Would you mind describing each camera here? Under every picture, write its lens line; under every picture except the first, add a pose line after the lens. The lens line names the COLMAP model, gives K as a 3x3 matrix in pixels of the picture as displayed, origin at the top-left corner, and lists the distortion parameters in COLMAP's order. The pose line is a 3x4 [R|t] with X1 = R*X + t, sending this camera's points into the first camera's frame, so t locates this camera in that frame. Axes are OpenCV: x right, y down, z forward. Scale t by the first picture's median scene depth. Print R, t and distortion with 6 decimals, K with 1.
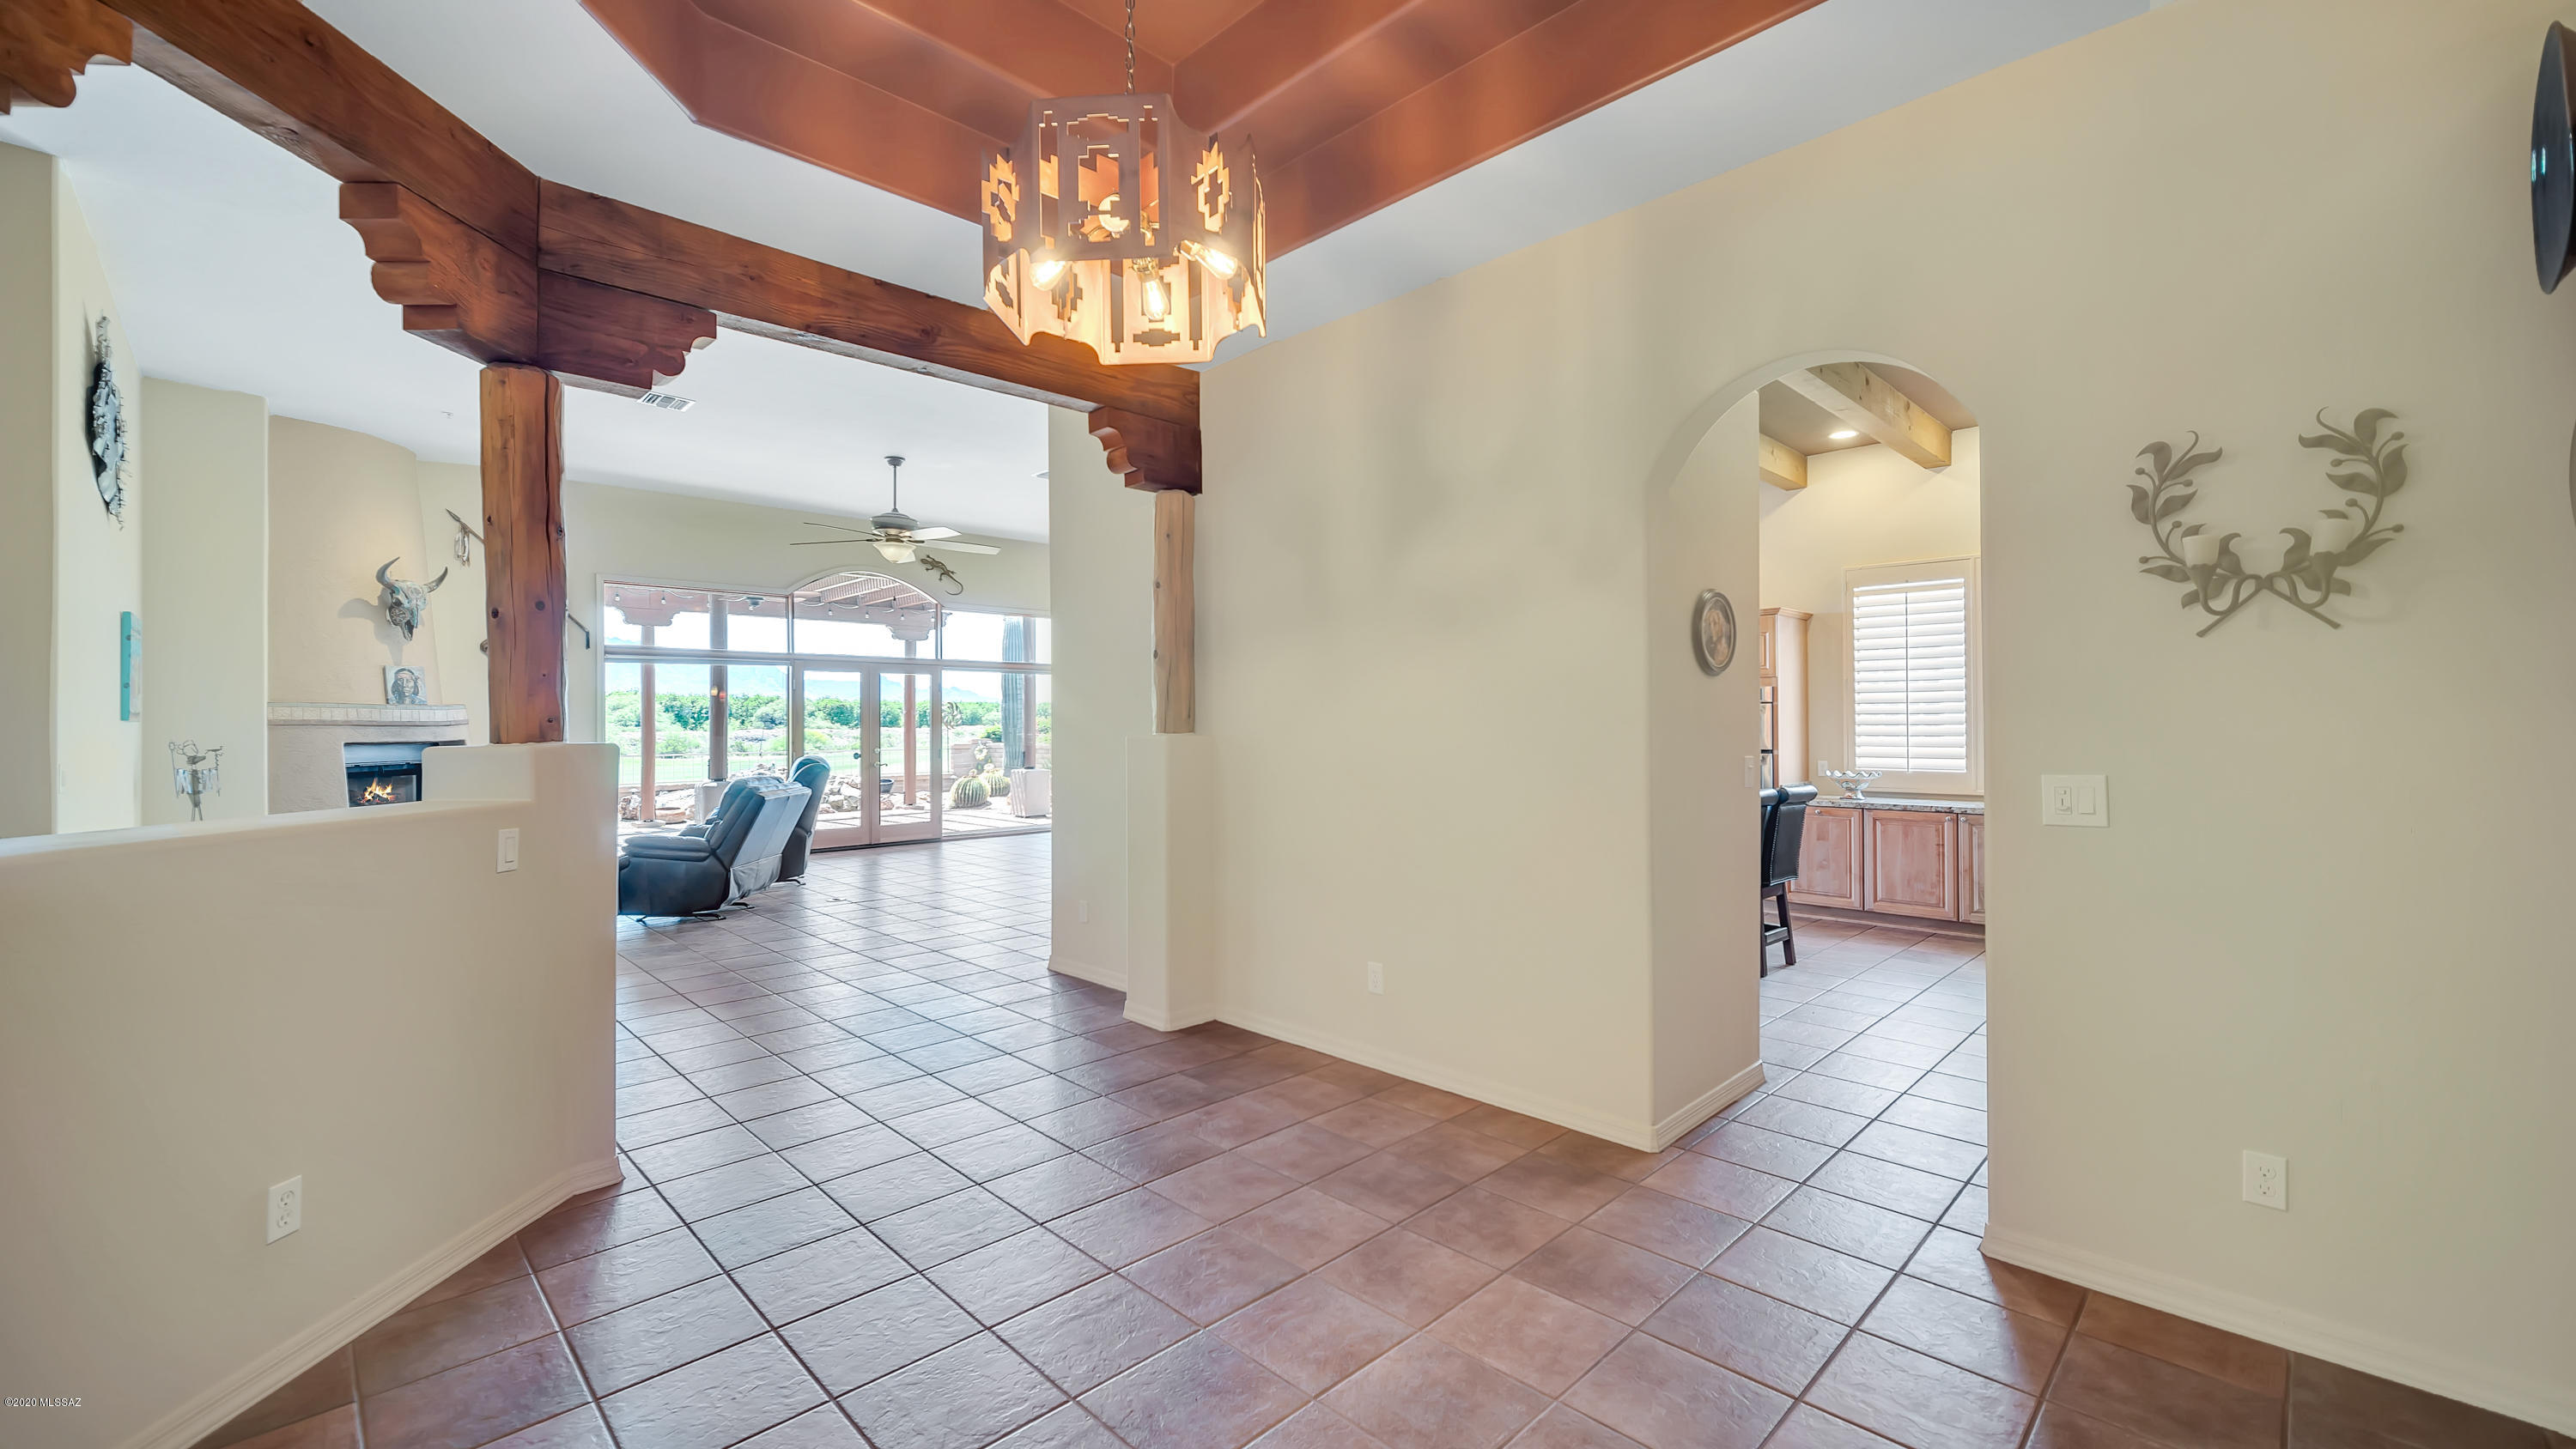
lens RADIAL K [[1032.2, 0, 1281.2], [0, 1032.2, 714.7], [0, 0, 1]] dist [-0.003423, -0.000468]
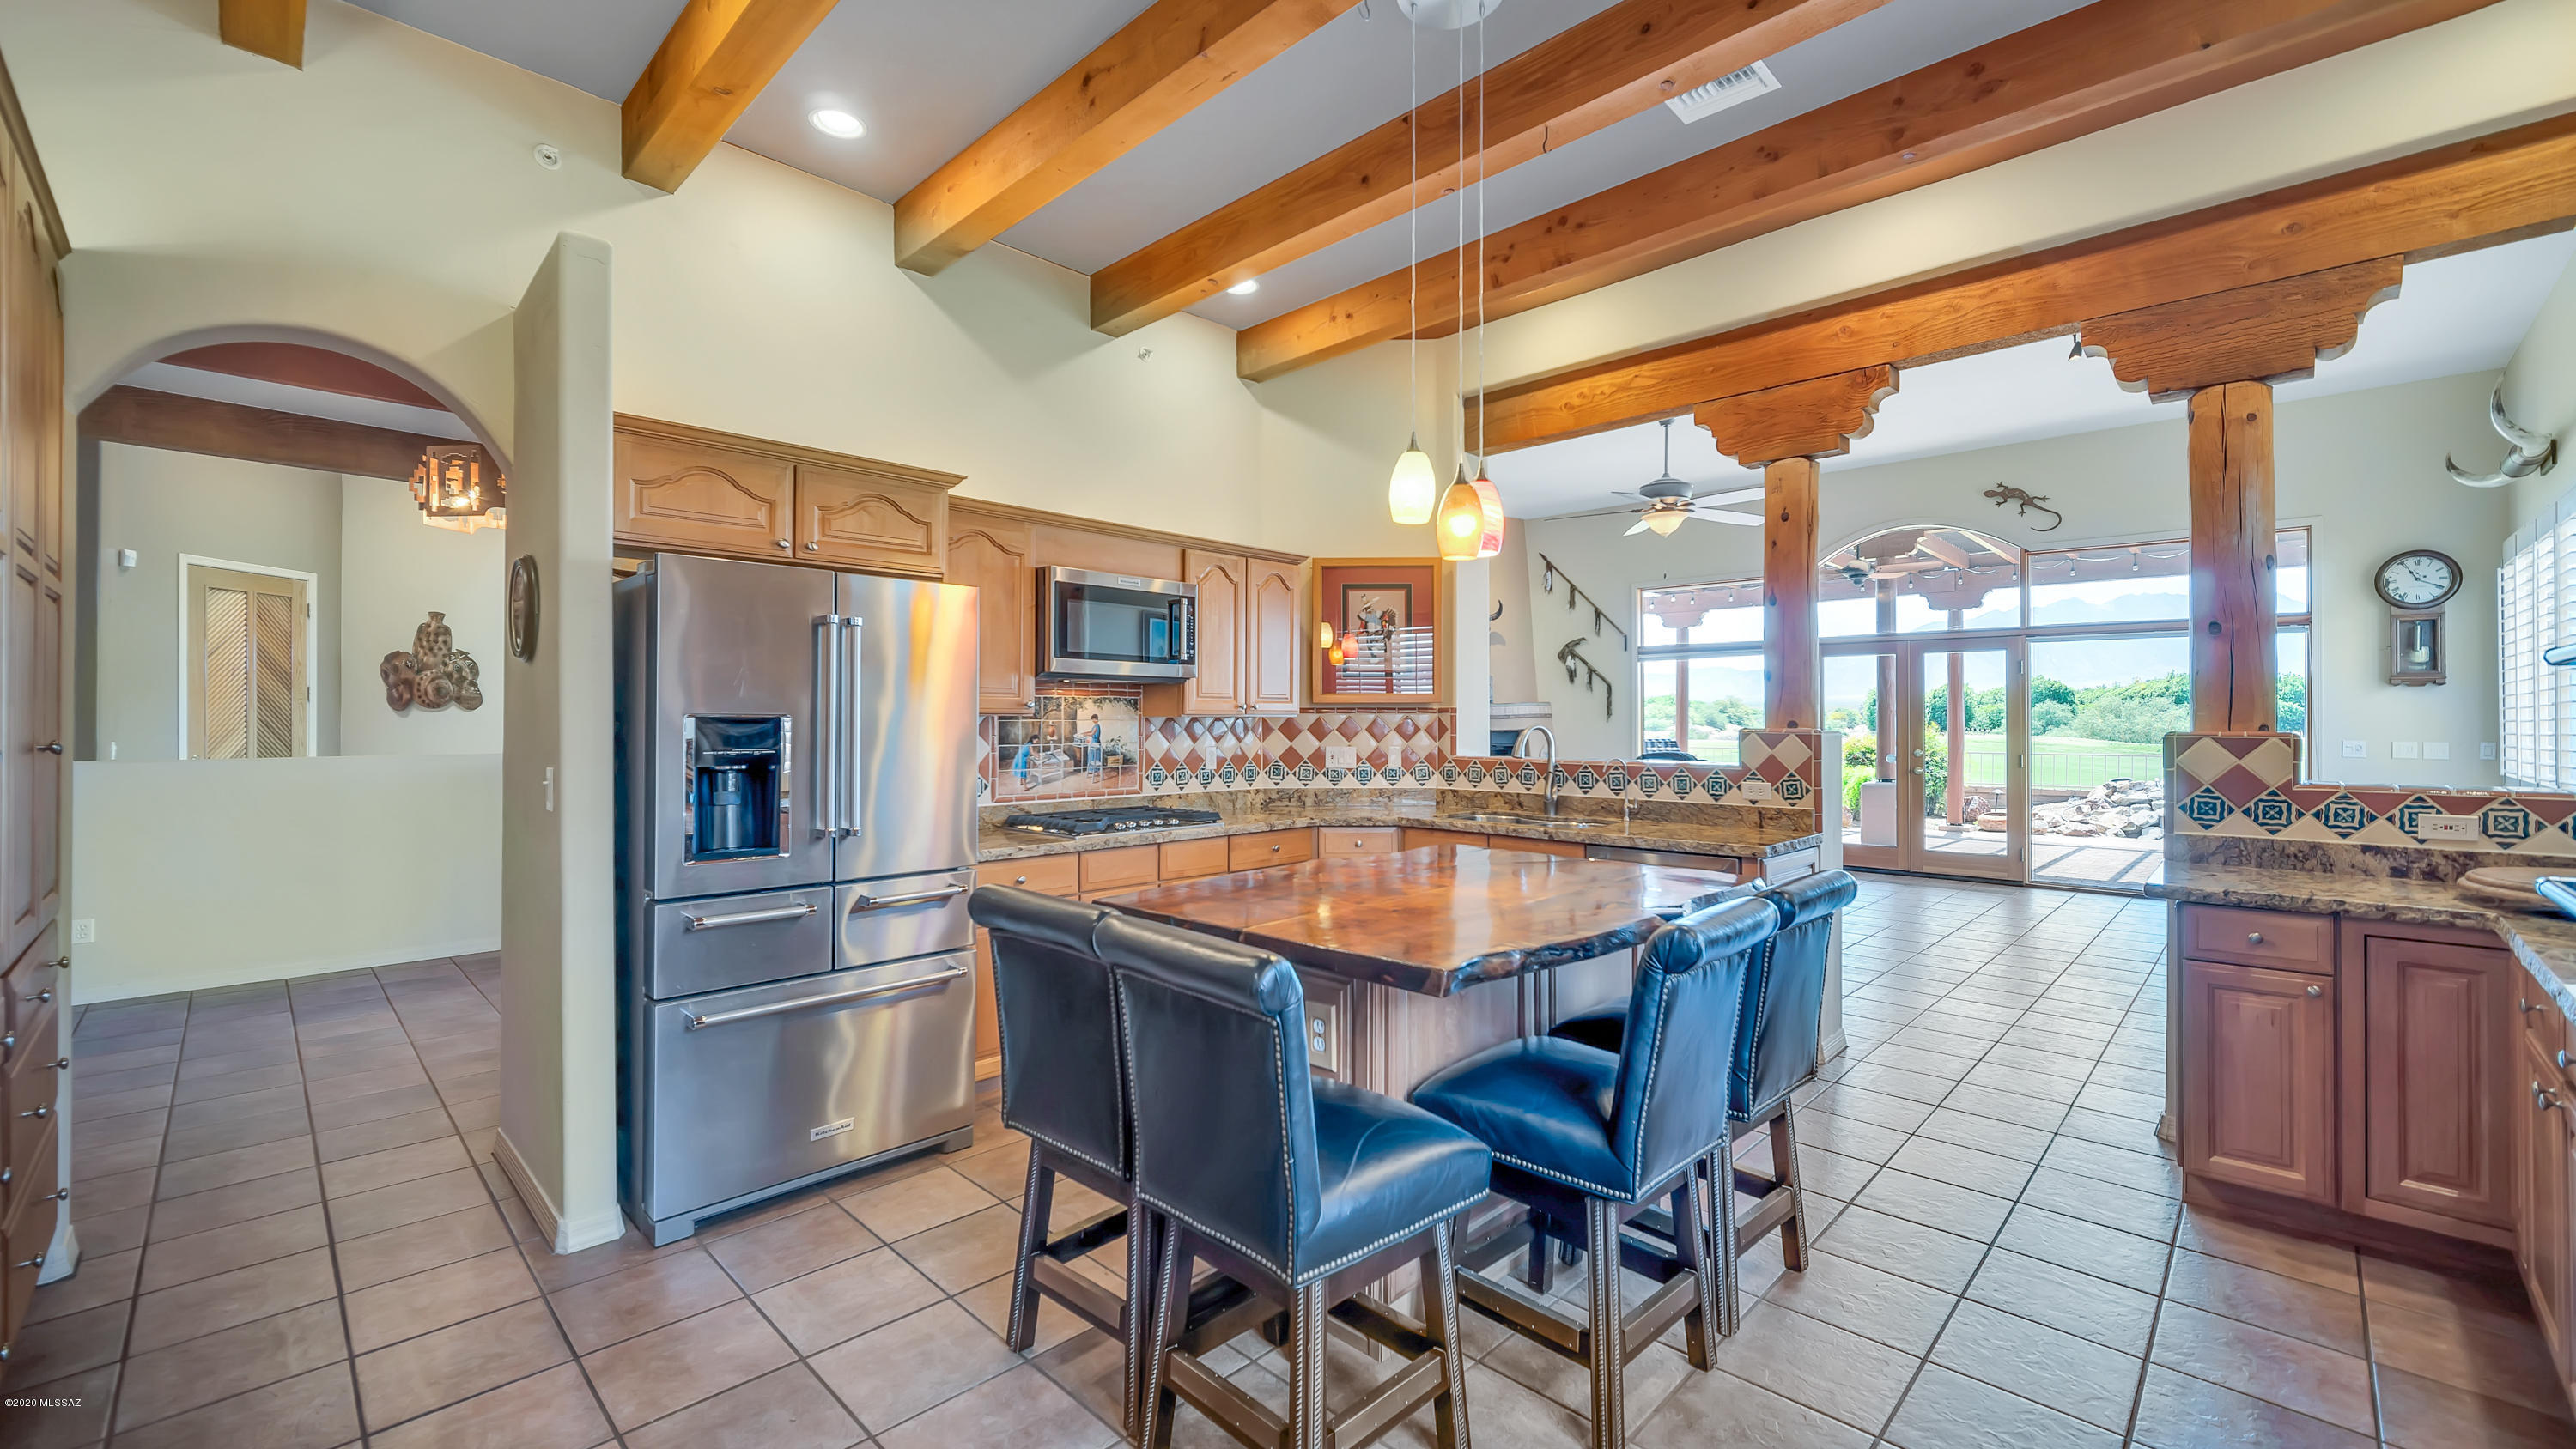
lens RADIAL K [[1012.6, 0, 1288.0], [0, 1012.6, 724.5], [0, 0, 1]] dist [-0.019501, 0.006038]
pose [[0.004888, 0.013300, -0.999900, 0.524461], [0.008129, 0.999878, 0.013340, -0.001035], [0.999955, -0.008193, 0.004779, 0.738654]]
